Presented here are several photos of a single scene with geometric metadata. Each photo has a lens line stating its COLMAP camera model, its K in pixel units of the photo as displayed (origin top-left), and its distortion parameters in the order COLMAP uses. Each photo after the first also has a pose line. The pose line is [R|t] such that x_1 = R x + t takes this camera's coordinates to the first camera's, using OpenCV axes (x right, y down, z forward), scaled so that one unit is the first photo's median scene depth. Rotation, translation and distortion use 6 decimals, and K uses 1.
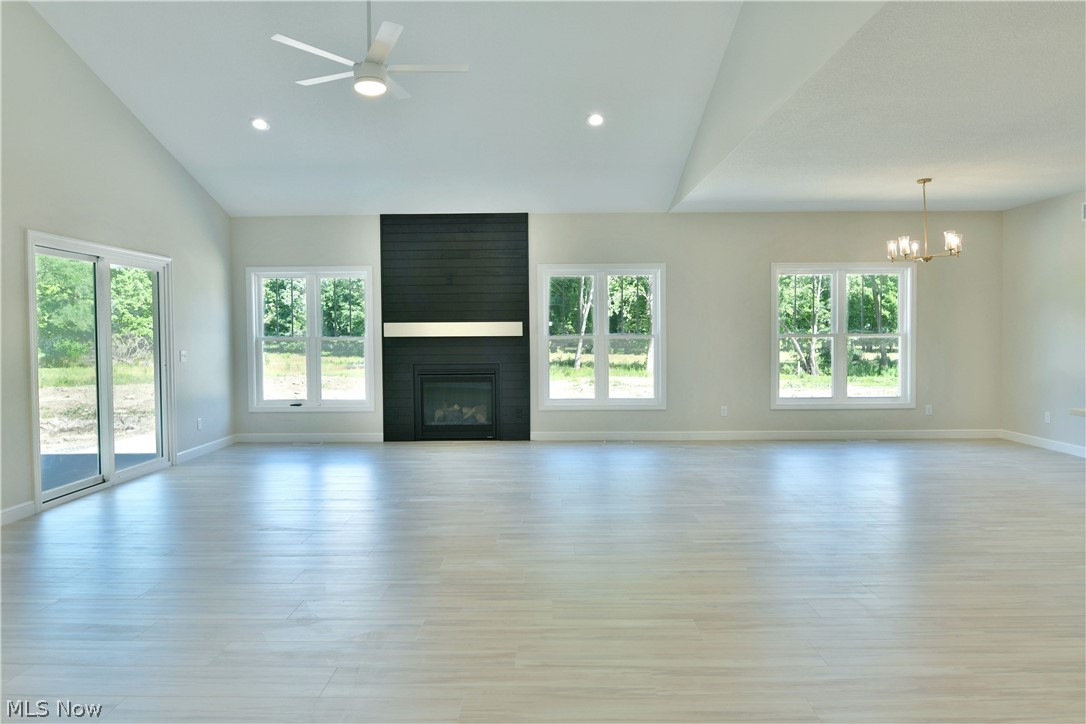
lens RADIAL K [[658.2, 0, 550.4], [0, 658.2, 355.8], [0, 0, 1]] dist [-0.005741, -0.007215]
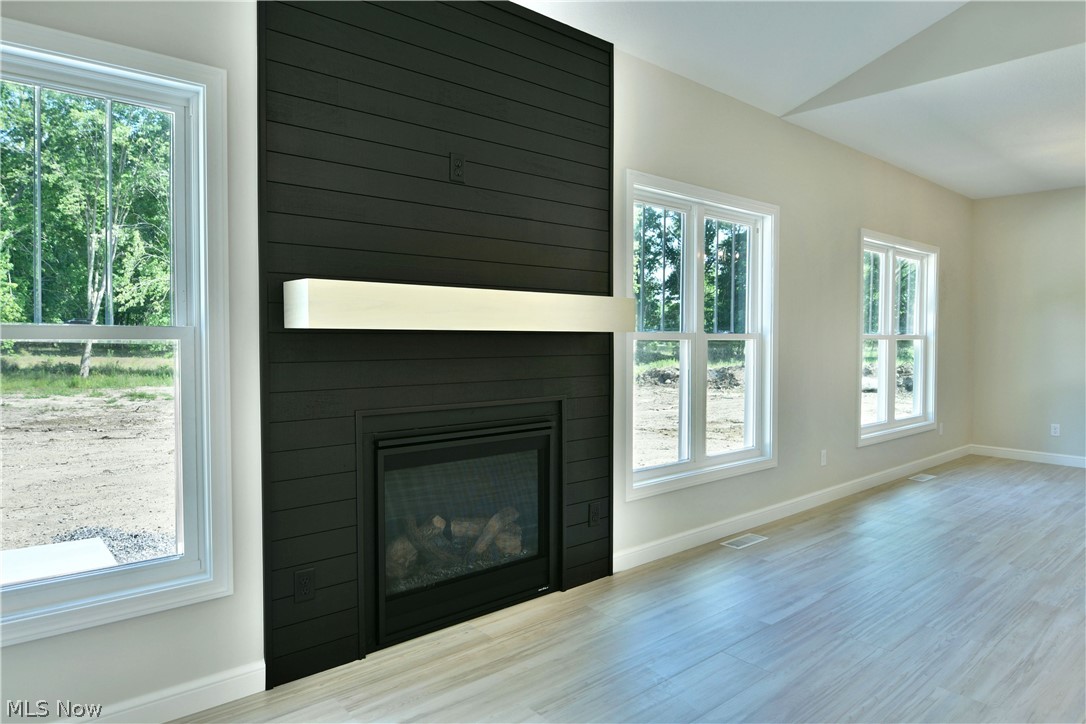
lens RADIAL K [[658.2, 0, 533.6], [0, 658.2, 356.4], [0, 0, 1]] dist [-0.005741, -0.007215]
pose [[0.775807, -0.009769, 0.630894, -0.338298], [0.010086, 0.999944, 0.003082, -0.016020], [-0.630889, 0.003972, 0.775863, 0.691679]]
